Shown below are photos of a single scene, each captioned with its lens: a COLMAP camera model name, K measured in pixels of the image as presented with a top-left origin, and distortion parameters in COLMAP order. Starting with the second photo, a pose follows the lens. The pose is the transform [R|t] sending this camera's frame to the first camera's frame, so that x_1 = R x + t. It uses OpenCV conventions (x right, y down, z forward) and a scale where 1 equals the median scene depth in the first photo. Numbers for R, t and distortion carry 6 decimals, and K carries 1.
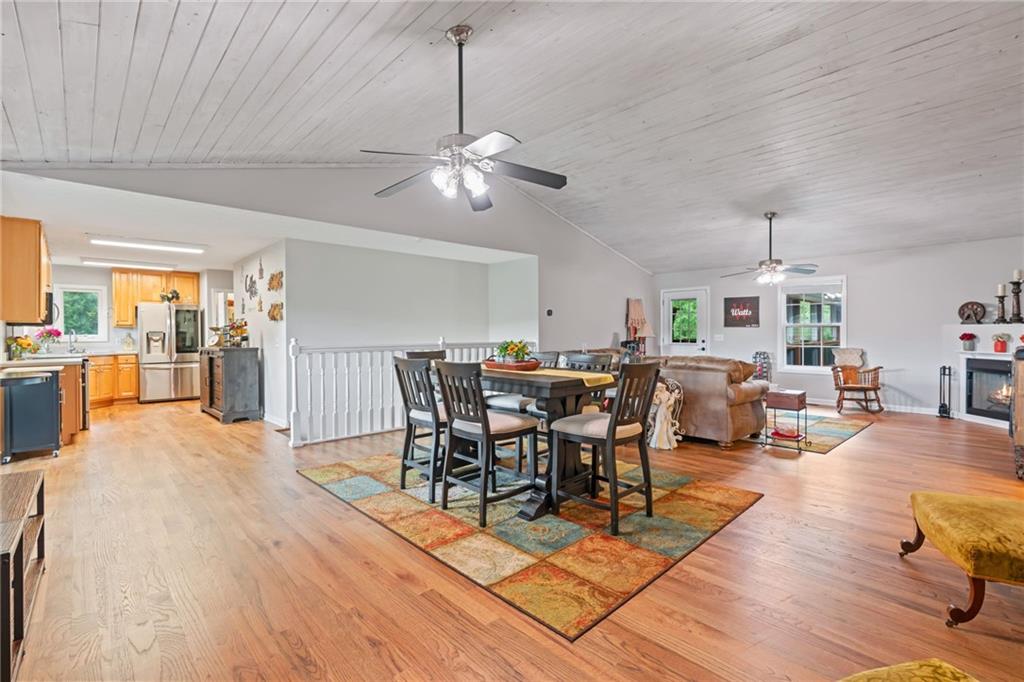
lens RADIAL K [[464.6, 0, 512.0], [0, 464.6, 341.0], [0, 0, 1]] dist [-0.006126, -0.000059]
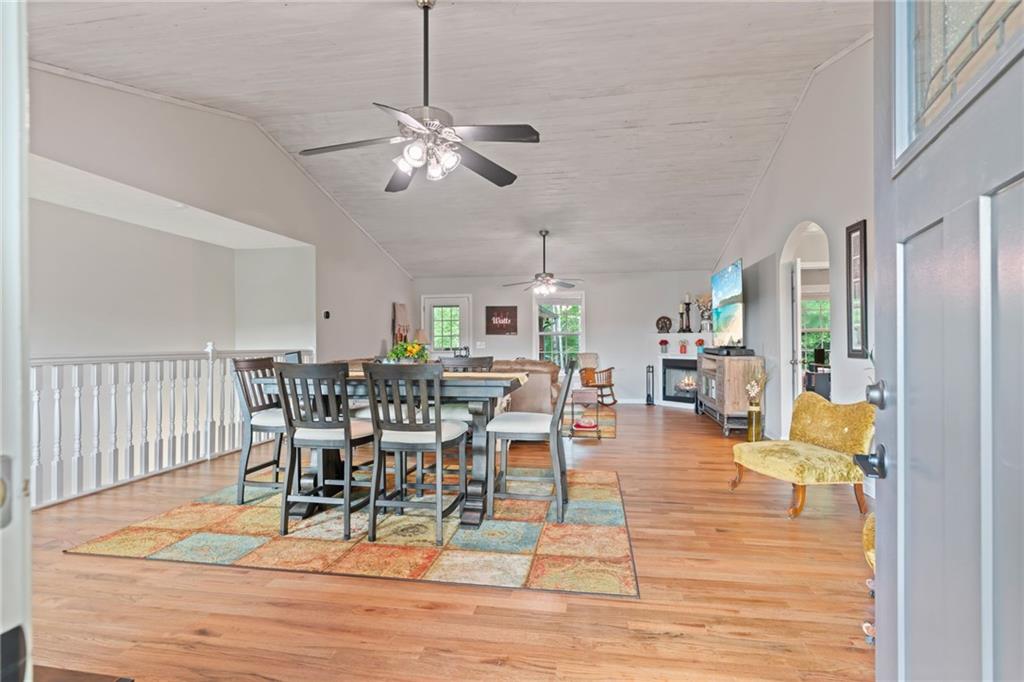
lens RADIAL K [[528.9, 0, 512.0], [0, 528.9, 341.0], [0, 0, 1]] dist [-0.000826, 0.000491]
pose [[0.800107, 0.002564, 0.599852, -0.273228], [0.013500, 0.999661, -0.022280, 0.014689], [-0.599706, 0.025925, 0.799801, 0.043079]]
